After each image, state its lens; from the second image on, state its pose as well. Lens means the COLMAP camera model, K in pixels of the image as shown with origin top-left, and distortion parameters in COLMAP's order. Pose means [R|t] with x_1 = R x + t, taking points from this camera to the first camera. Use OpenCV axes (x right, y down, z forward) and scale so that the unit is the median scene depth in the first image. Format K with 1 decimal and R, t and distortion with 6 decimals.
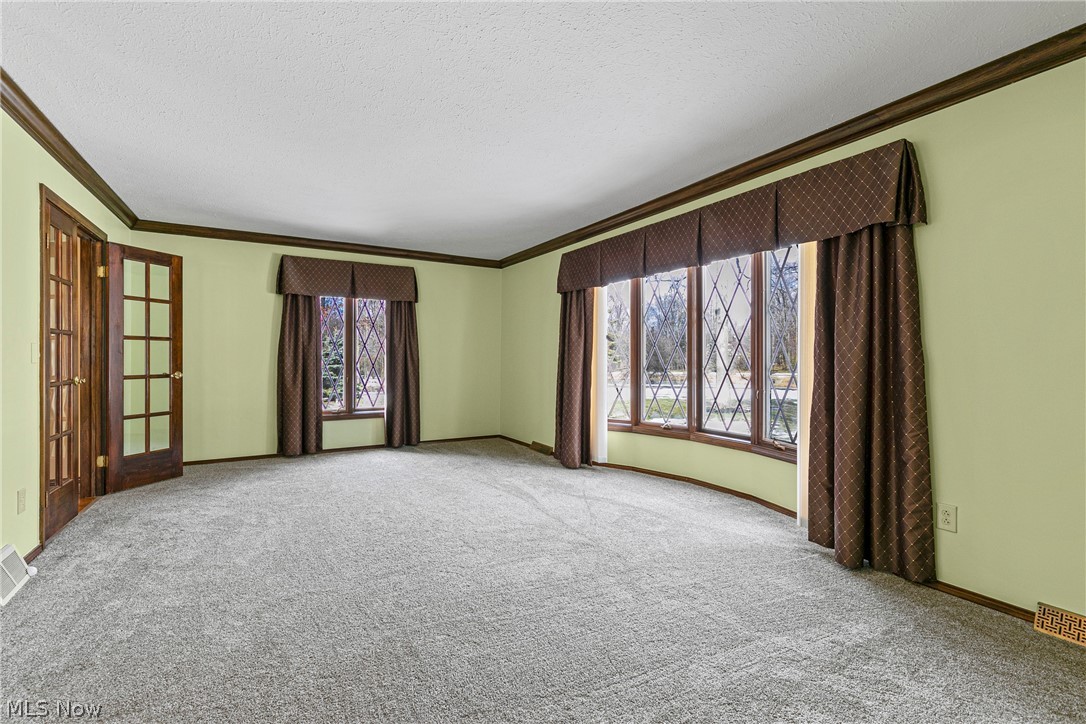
lens RADIAL K [[493.8, 0, 547.0], [0, 493.8, 359.6], [0, 0, 1]] dist [0.011012, -0.001651]
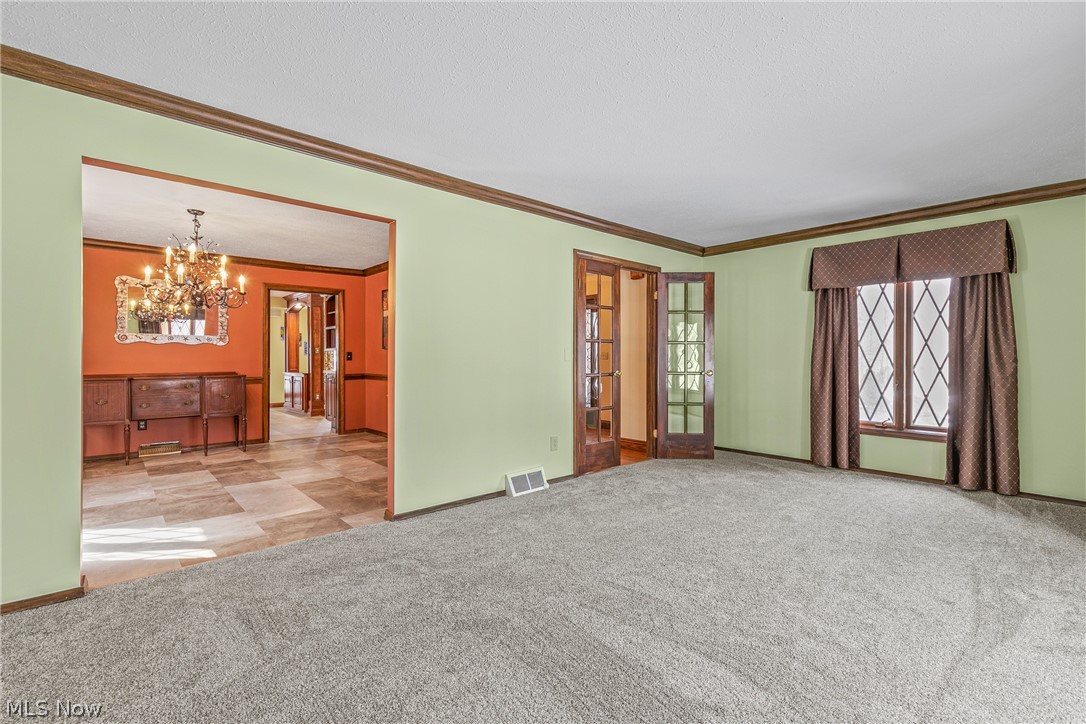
lens RADIAL K [[493.8, 0, 552.2], [0, 493.8, 358.6], [0, 0, 1]] dist [0.011012, -0.001651]
pose [[0.199965, 0.003810, -0.979796, 0.342316], [-0.007048, 0.999972, 0.002451, -0.003151], [0.979778, 0.006415, 0.199987, 0.400867]]
